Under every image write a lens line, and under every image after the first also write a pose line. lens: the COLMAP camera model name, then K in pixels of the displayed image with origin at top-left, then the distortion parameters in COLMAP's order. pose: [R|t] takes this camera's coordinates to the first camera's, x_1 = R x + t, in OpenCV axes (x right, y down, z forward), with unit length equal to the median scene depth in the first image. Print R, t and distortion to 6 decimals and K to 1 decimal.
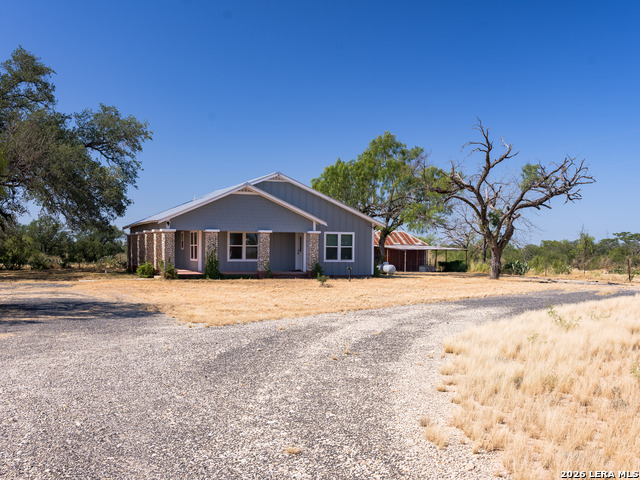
lens RADIAL K [[601.0, 0, 310.8], [0, 601.0, 259.2], [0, 0, 1]] dist [-0.044005, 0.000000]
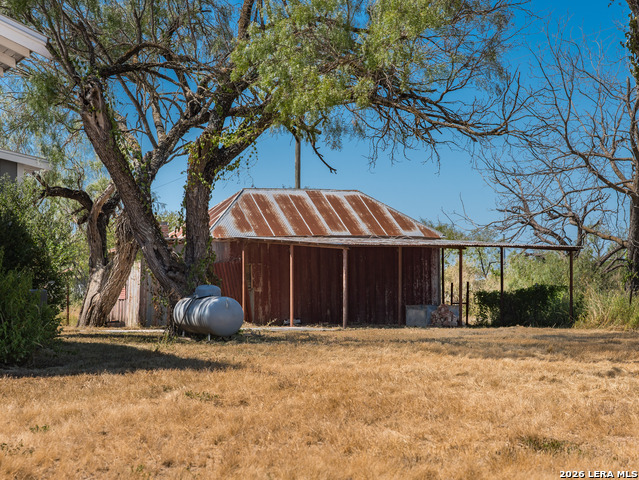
lens RADIAL K [[1212.4, 0, 318.9], [0, 1212.4, 240.8], [0, 0, 1]] dist [0.086763, 0.000000]
pose [[0.999260, -0.004548, 0.038203, 0.155296], [0.006542, 0.998613, -0.052241, 0.013354], [-0.037913, 0.052452, 0.997904, 0.563623]]
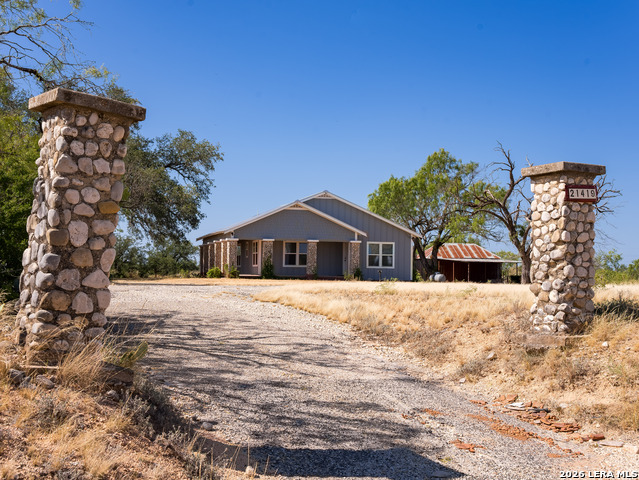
lens RADIAL K [[765.7, 0, 320.1], [0, 765.7, 240.2], [0, 0, 1]] dist [-0.008946, 0.000000]
pose [[0.989436, 0.000245, -0.144968, 0.120920], [-0.009037, 0.998158, -0.059990, 0.033209], [0.144686, 0.060667, 0.987616, -0.377095]]
